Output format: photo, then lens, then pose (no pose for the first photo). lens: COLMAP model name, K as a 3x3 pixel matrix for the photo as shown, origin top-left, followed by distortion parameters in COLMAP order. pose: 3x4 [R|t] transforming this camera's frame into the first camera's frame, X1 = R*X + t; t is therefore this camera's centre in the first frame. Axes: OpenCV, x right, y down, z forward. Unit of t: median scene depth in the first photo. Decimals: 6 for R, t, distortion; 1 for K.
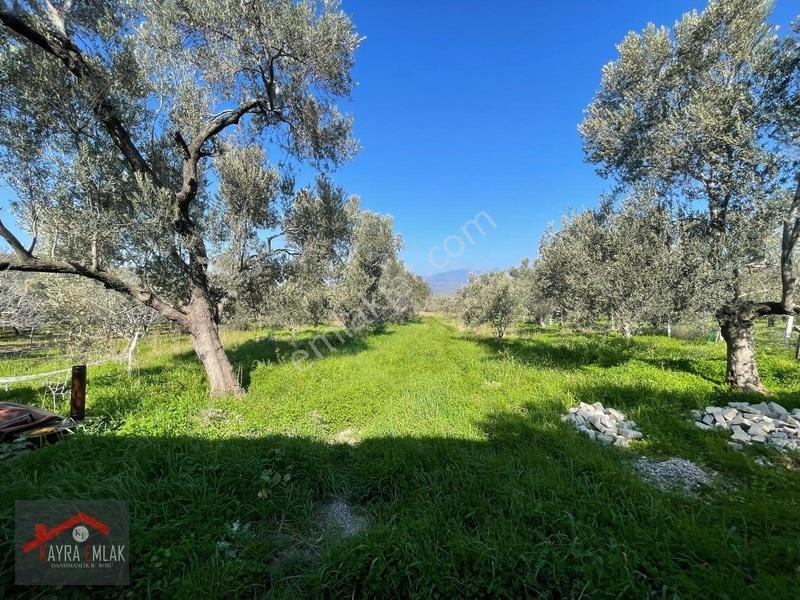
lens RADIAL K [[334.4, 0, 400.0], [0, 334.4, 304.9], [0, 0, 1]] dist [-0.002860, 0.000758]
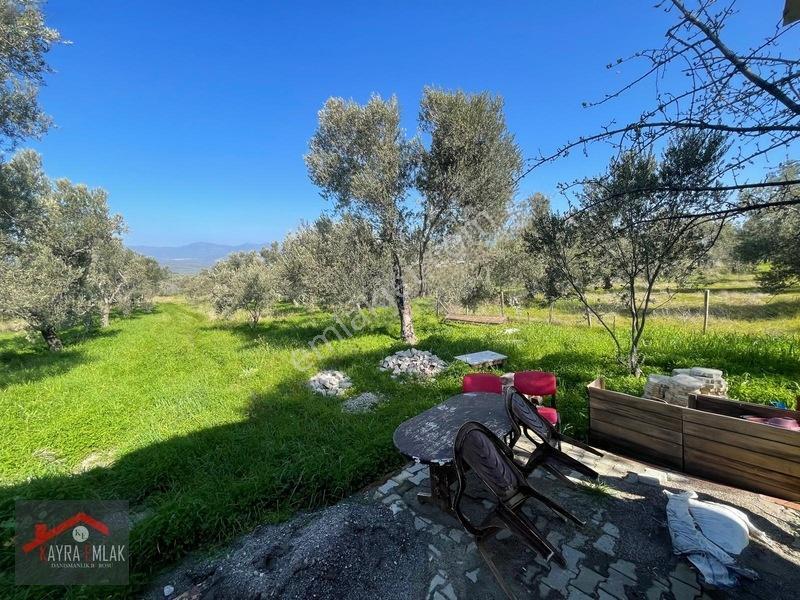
lens RADIAL K [[334.4, 0, 398.7], [0, 334.4, 301.2], [0, 0, 1]] dist [-0.002860, 0.000758]
pose [[0.764216, -0.094279, 0.638033, -0.046056], [0.057087, 0.995263, 0.078688, -0.070595], [-0.642430, -0.023711, 0.765978, -0.216320]]
